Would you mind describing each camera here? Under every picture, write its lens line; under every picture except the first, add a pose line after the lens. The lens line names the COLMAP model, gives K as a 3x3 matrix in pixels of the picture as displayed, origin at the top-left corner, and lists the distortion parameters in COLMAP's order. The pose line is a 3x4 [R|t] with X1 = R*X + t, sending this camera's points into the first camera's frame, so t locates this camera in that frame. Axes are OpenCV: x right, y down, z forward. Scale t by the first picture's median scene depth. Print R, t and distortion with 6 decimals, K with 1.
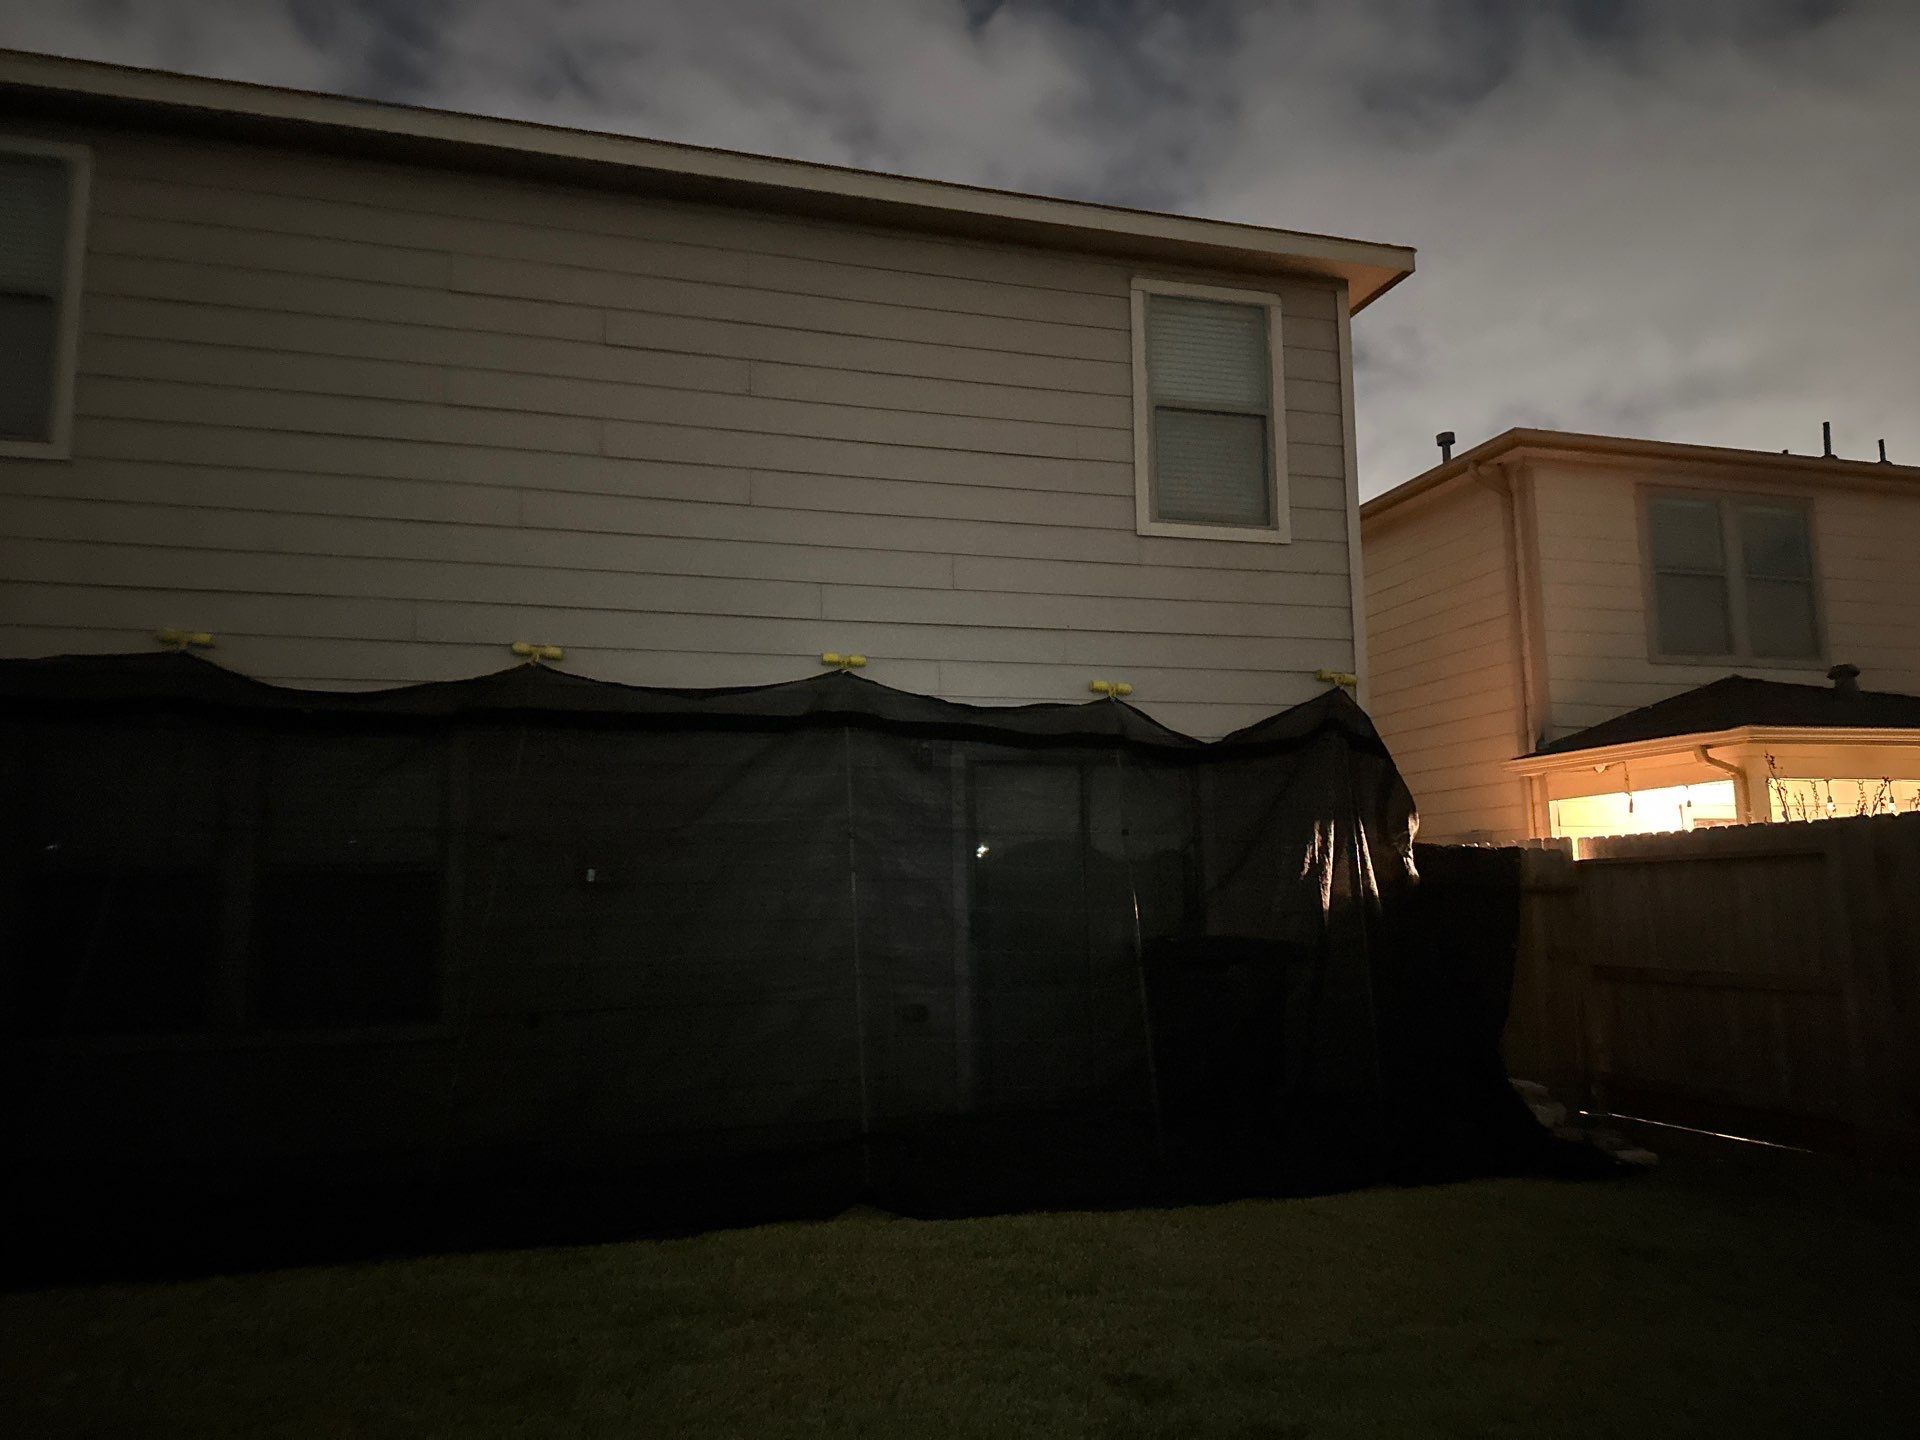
lens RADIAL K [[755.0, 0, 954.5], [0, 755.0, 791.7], [0, 0, 1]] dist [0.001712, -0.003051]
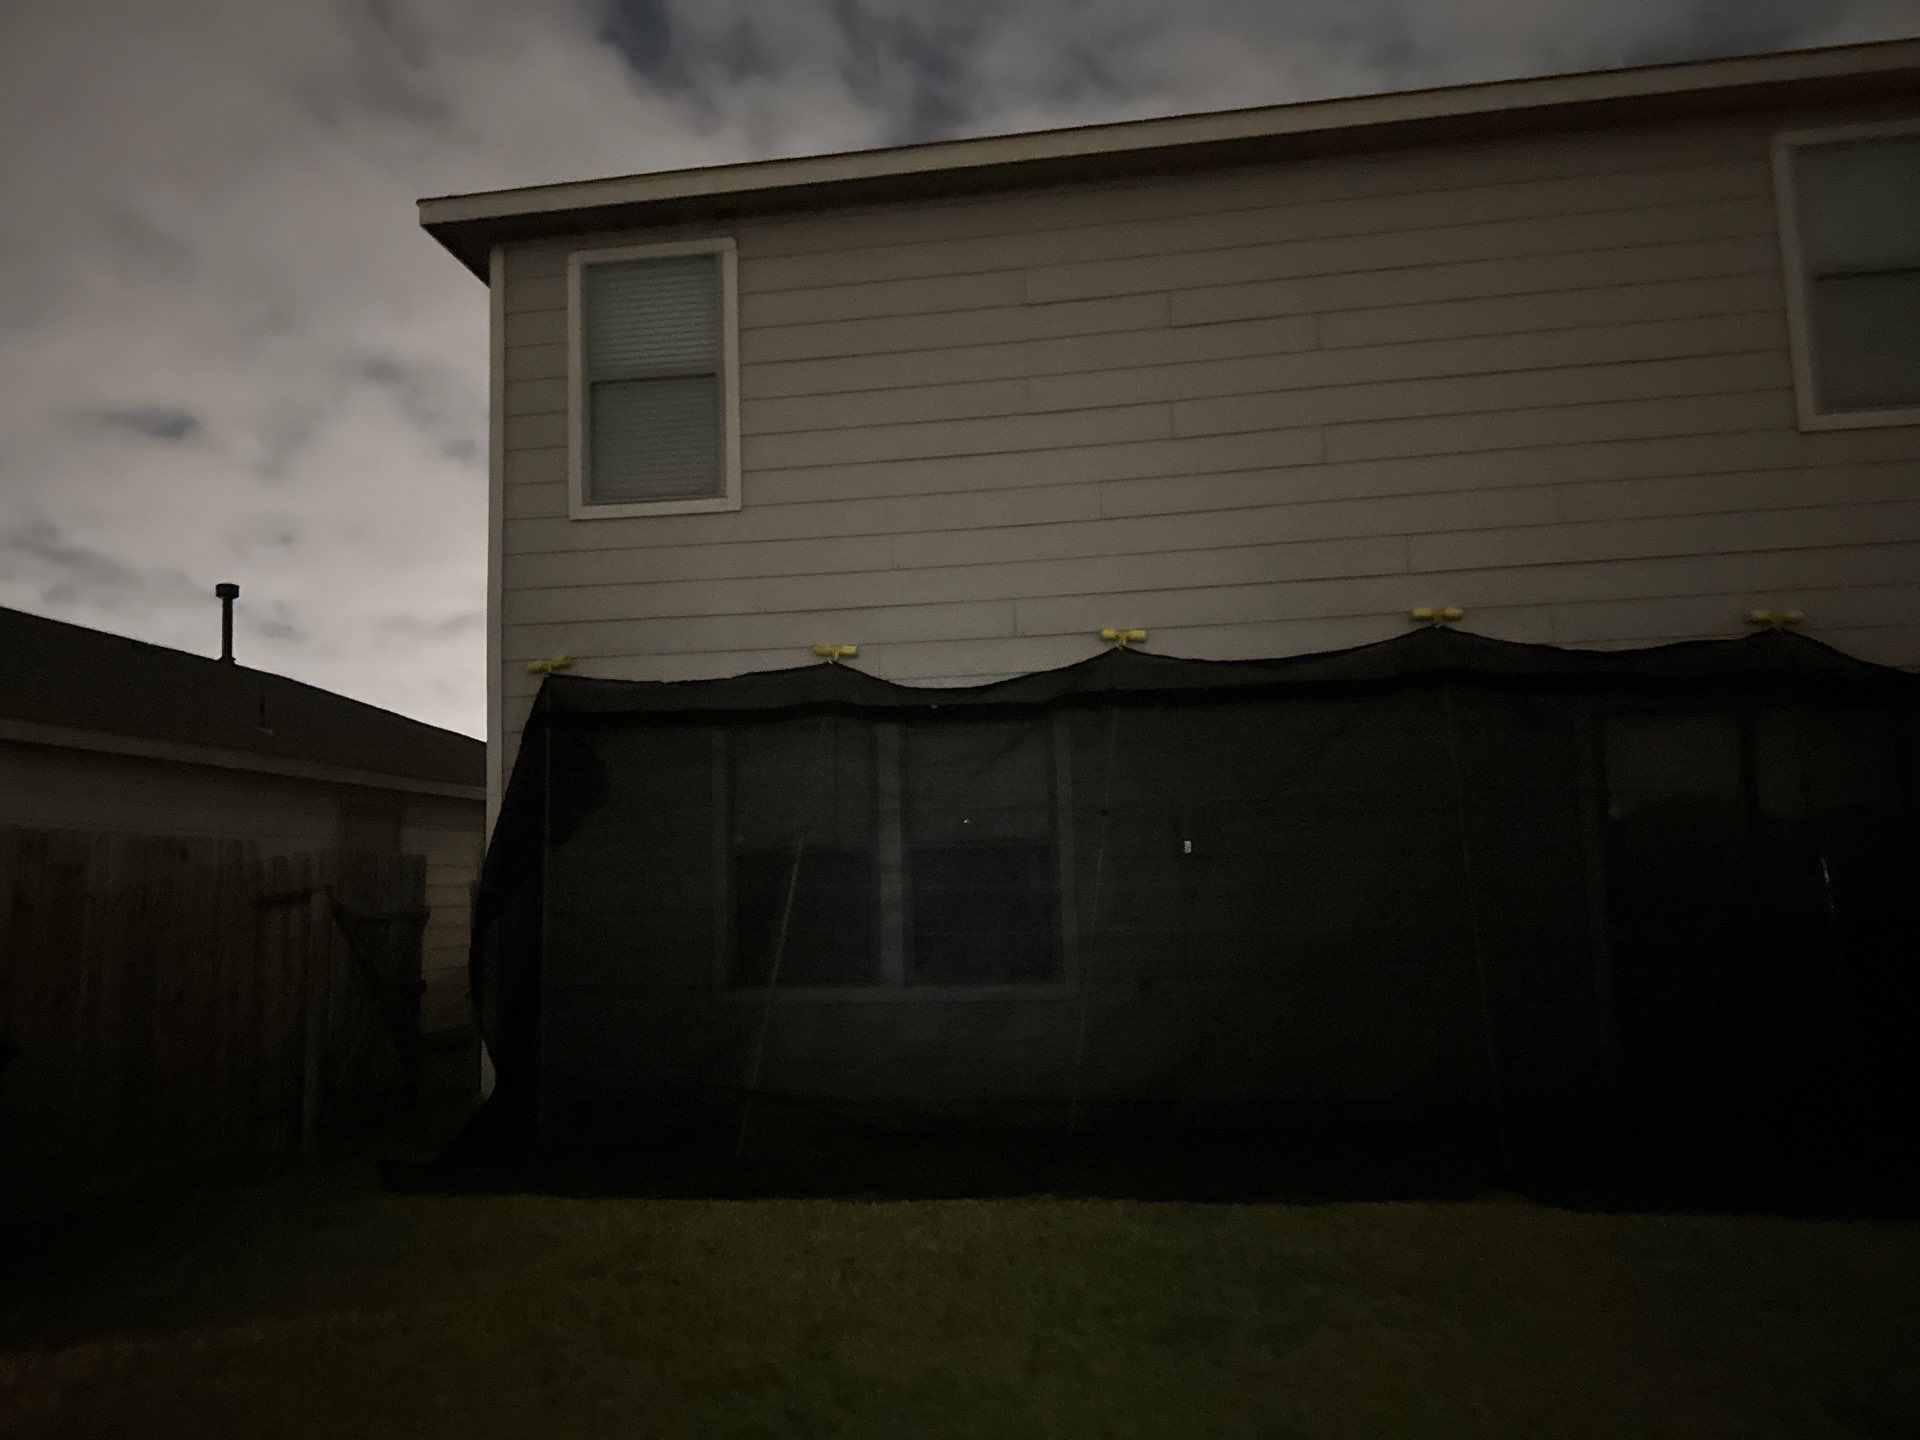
lens RADIAL K [[755.0, 0, 936.4], [0, 755.0, 780.0], [0, 0, 1]] dist [0.001712, -0.003051]
pose [[0.966165, -0.045464, -0.253887, -0.546007], [0.050745, 0.998609, 0.014286, -0.013603], [0.252884, -0.026686, 0.967128, -0.080286]]
